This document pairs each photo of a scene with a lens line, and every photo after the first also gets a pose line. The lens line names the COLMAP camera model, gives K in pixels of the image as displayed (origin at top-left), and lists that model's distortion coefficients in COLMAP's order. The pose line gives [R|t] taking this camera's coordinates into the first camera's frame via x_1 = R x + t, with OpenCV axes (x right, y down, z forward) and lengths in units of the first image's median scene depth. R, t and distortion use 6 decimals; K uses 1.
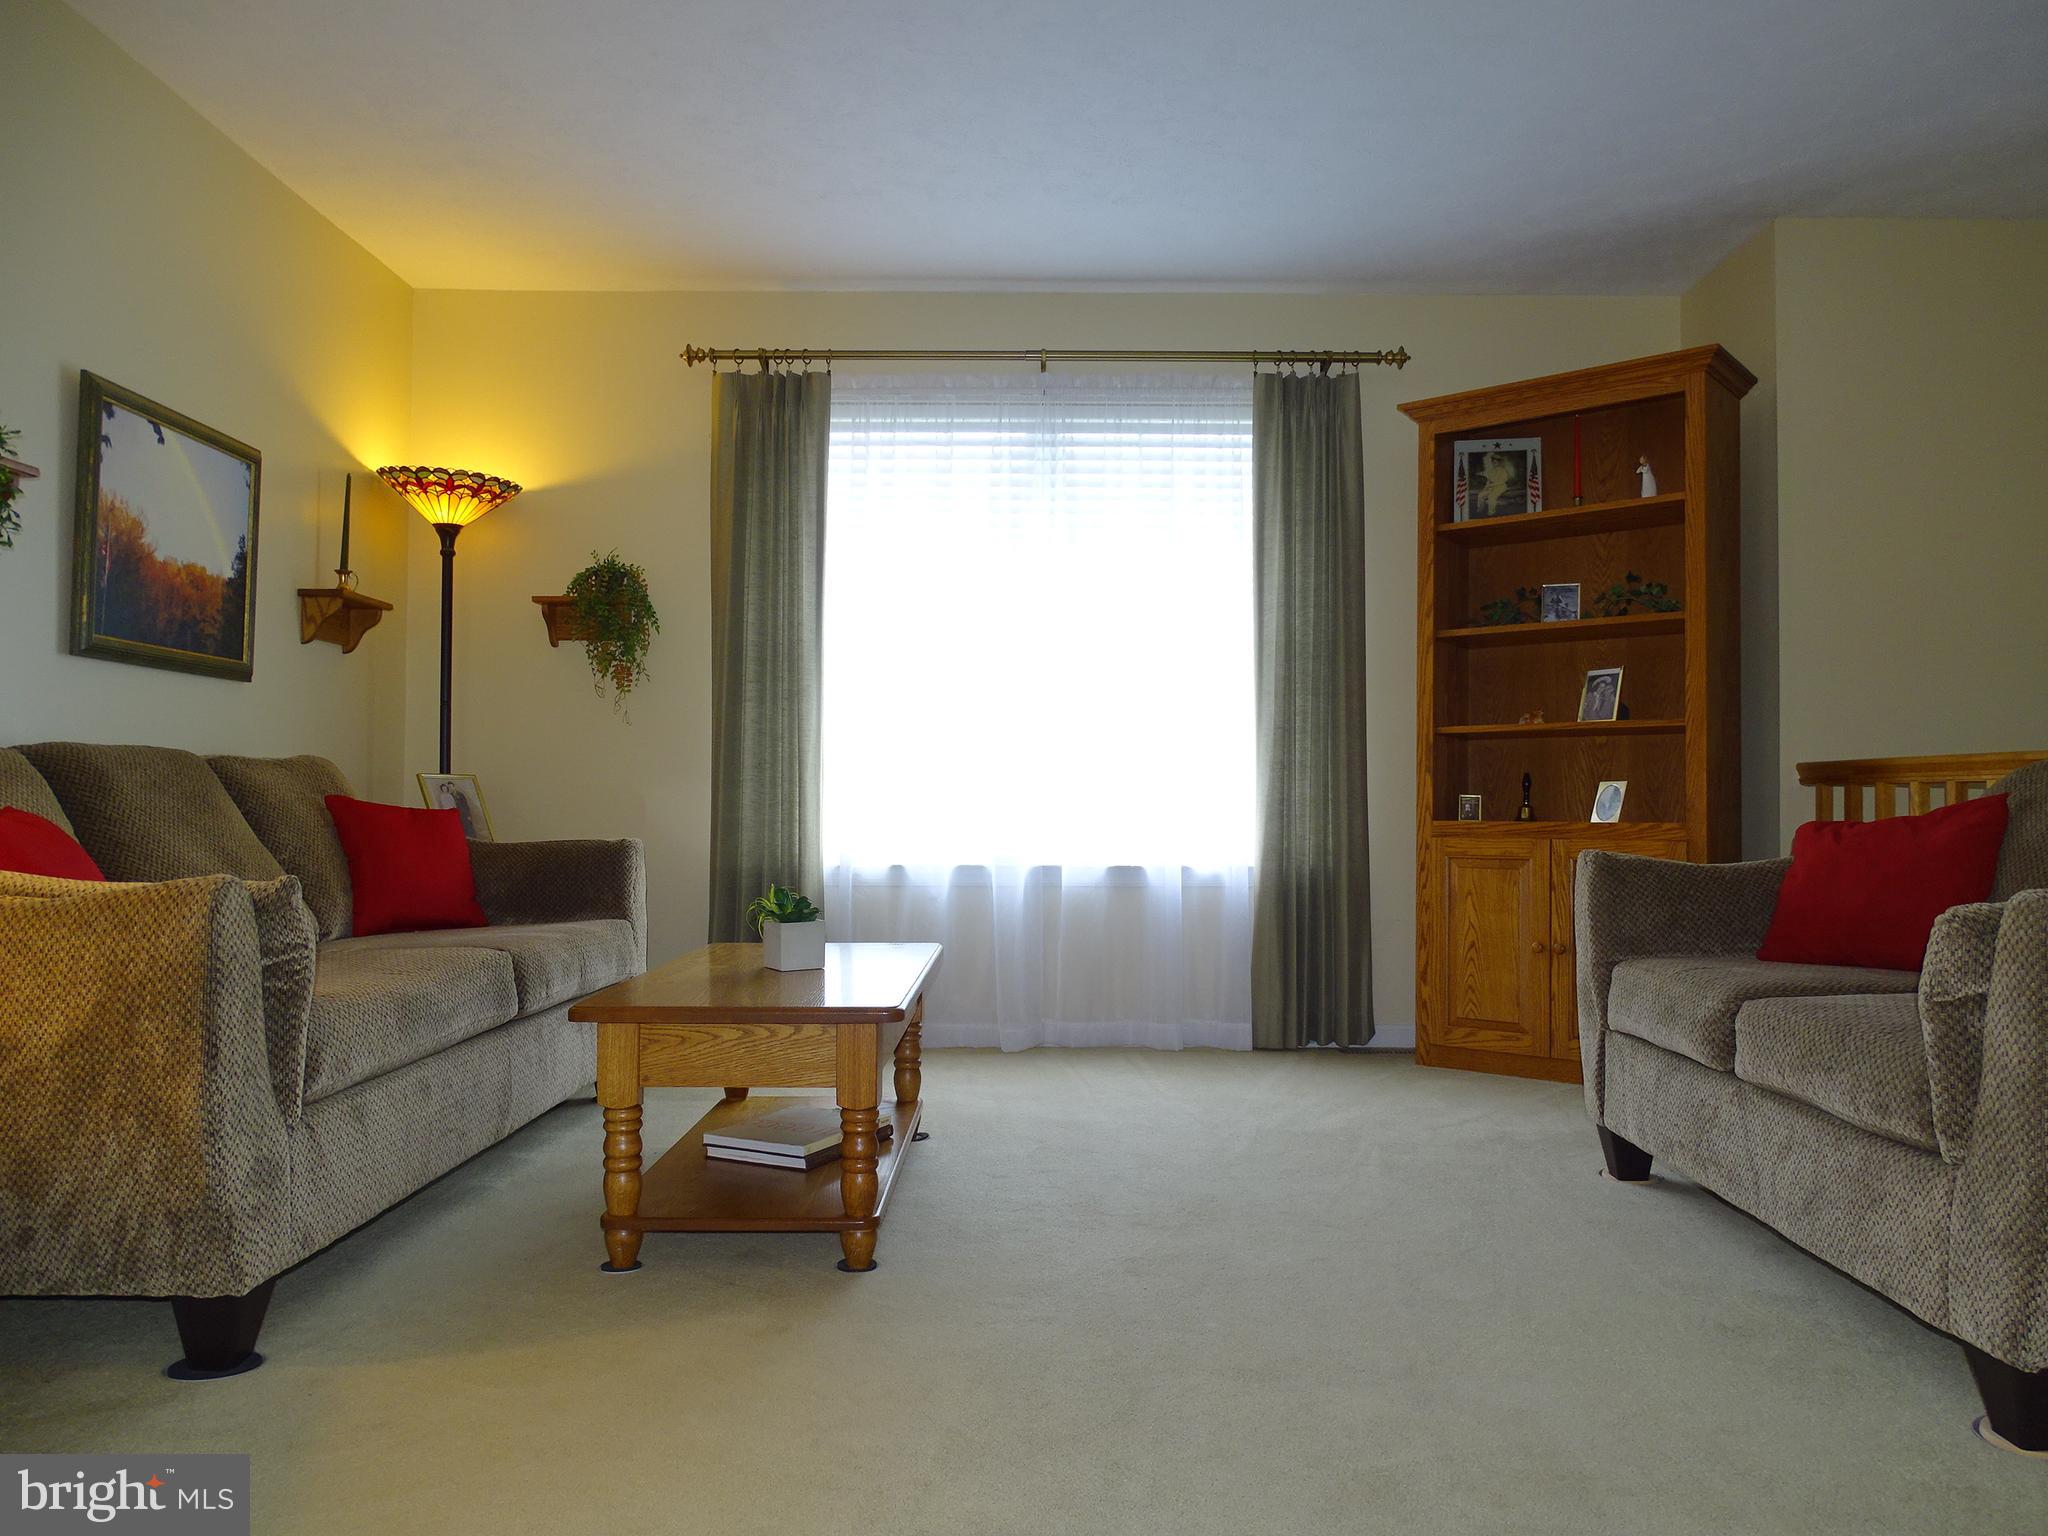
lens RADIAL K [[1467.5, 0, 1029.4], [0, 1467.5, 762.7], [0, 0, 1]] dist [-0.000535, 0.005663]
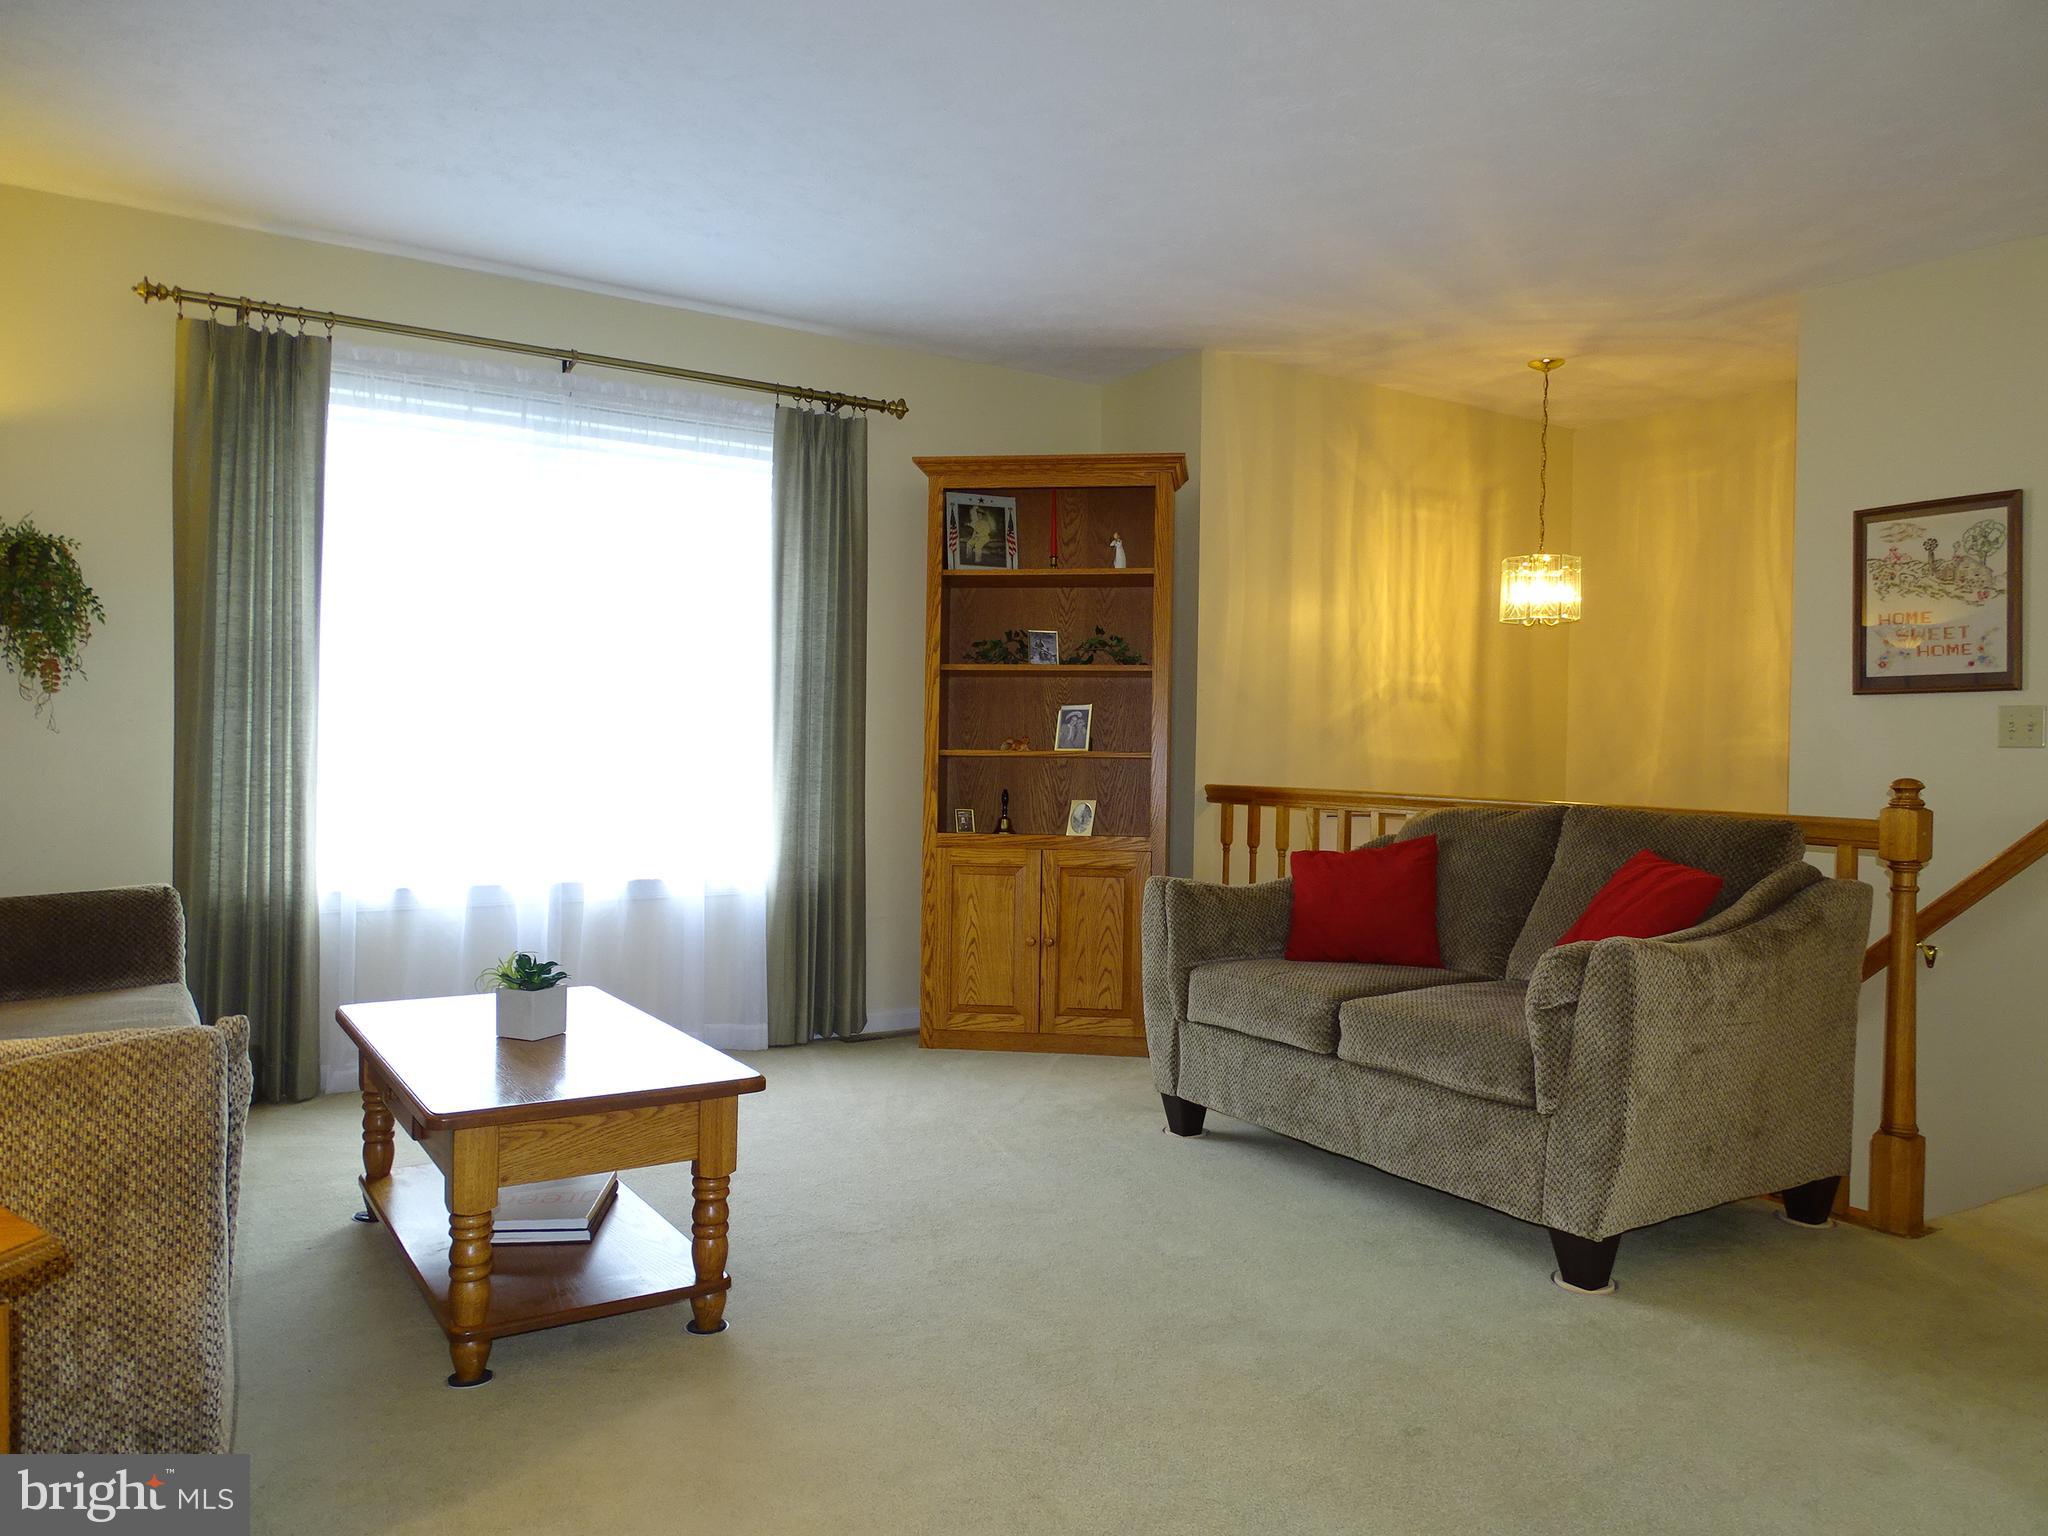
lens RADIAL K [[1472.4, 0, 1024.0], [0, 1472.4, 768.0], [0, 0, 1]] dist [0.011367, 0.002712]
pose [[0.840597, 0.002448, 0.541655, -0.280556], [-0.027429, 0.998899, 0.038052, -0.054776], [-0.540966, -0.046843, 0.839739, 0.012230]]
